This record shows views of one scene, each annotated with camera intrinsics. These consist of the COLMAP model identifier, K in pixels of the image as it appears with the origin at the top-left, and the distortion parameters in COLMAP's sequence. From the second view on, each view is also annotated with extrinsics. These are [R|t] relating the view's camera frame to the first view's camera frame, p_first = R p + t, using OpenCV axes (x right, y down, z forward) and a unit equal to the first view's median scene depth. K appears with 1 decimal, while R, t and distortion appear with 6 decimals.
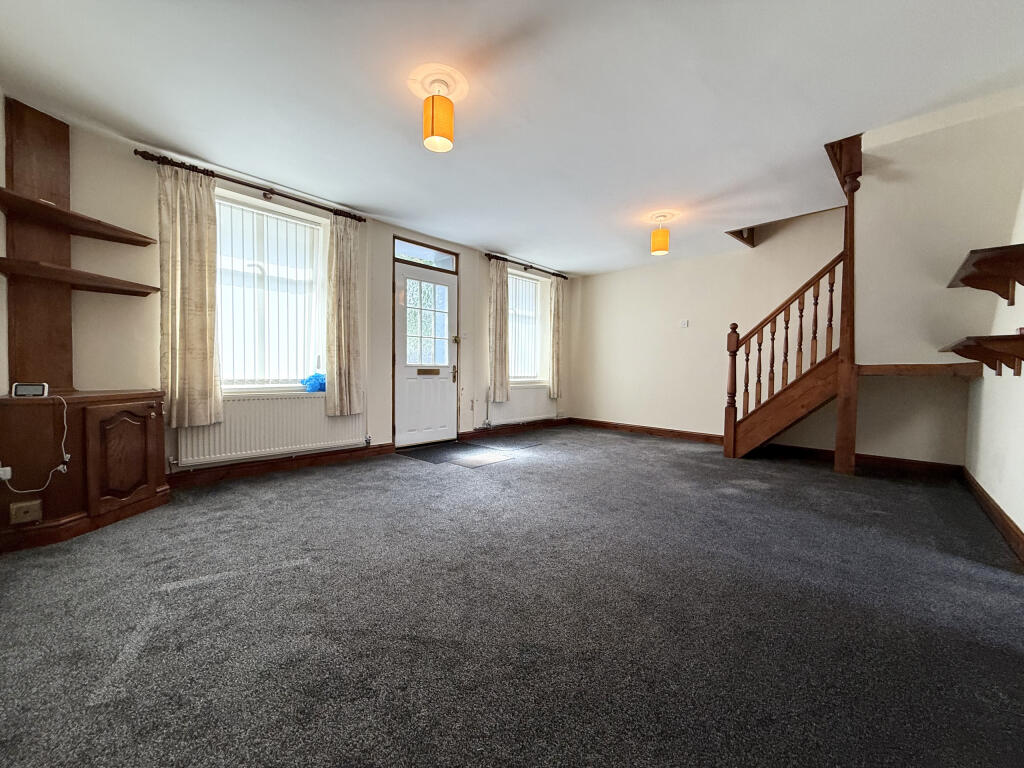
lens RADIAL K [[407.5, 0, 508.7], [0, 407.5, 382.6], [0, 0, 1]] dist [0.003331, 0.000086]
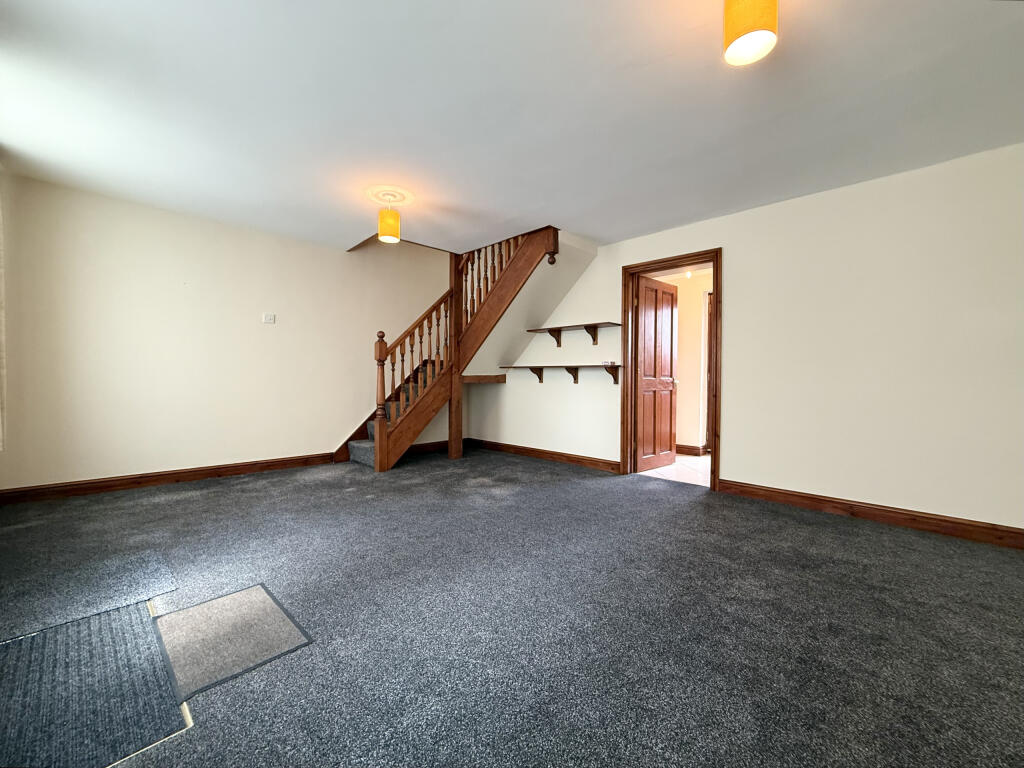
lens RADIAL K [[407.5, 0, 509.0], [0, 407.5, 381.9], [0, 0, 1]] dist [0.003331, 0.000086]
pose [[0.022007, -0.017838, 0.999599, -0.420050], [0.022776, 0.999590, 0.017336, -0.037167], [-0.999498, 0.022385, 0.022404, 0.696397]]
